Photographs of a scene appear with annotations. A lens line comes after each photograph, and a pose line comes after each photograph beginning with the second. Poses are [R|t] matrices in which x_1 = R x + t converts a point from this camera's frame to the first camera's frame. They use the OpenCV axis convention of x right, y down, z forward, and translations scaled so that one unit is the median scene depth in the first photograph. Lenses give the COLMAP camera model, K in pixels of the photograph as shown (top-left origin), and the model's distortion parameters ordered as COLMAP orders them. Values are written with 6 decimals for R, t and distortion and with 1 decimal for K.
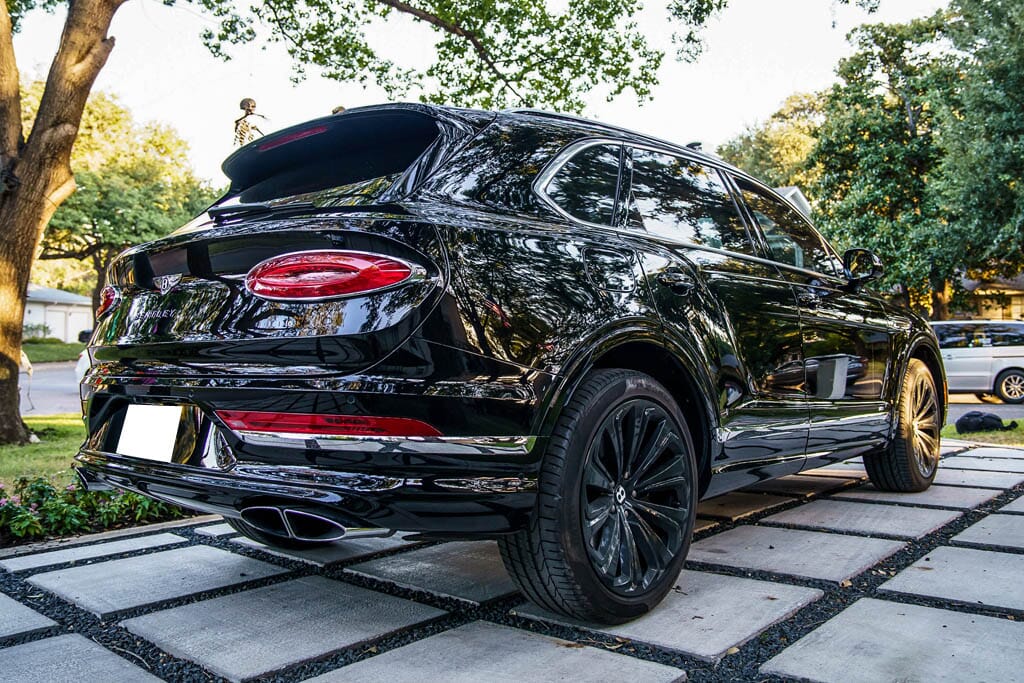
lens RADIAL K [[715.8, 0, 512.0], [0, 715.8, 341.5], [0, 0, 1]] dist [-0.048016, 0.000671]
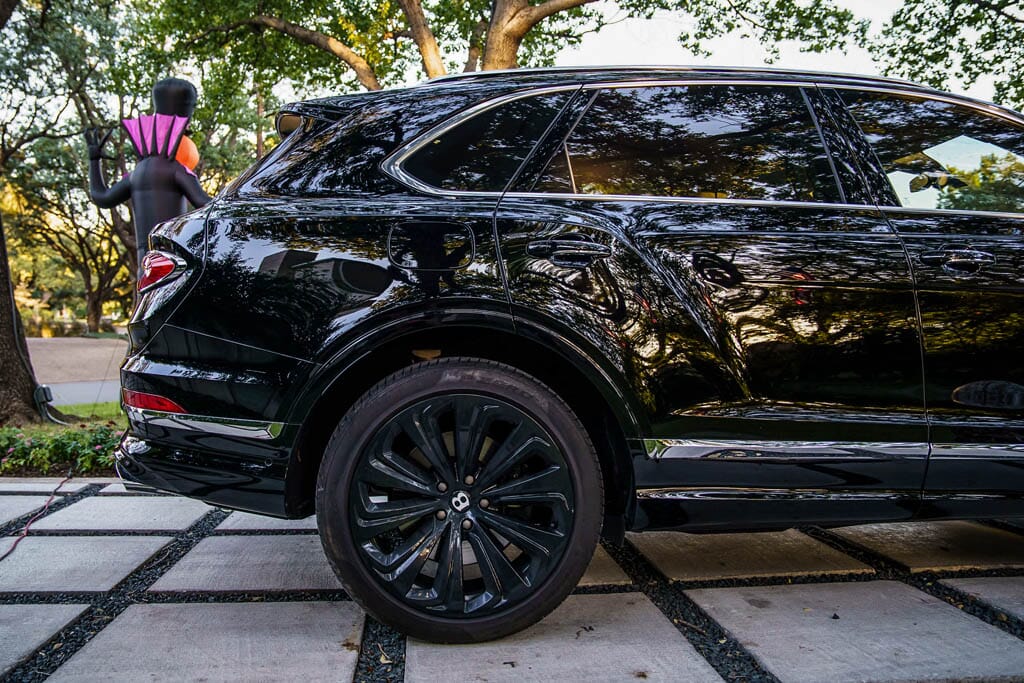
lens RADIAL K [[692.9, 0, 512.0], [0, 692.9, 341.5], [0, 0, 1]] dist [-0.070322, 0.000334]
pose [[0.772601, 0.012227, -0.634774, 0.692339], [0.006778, 0.999599, 0.027504, -0.004094], [0.634856, -0.025552, 0.772208, 0.366801]]
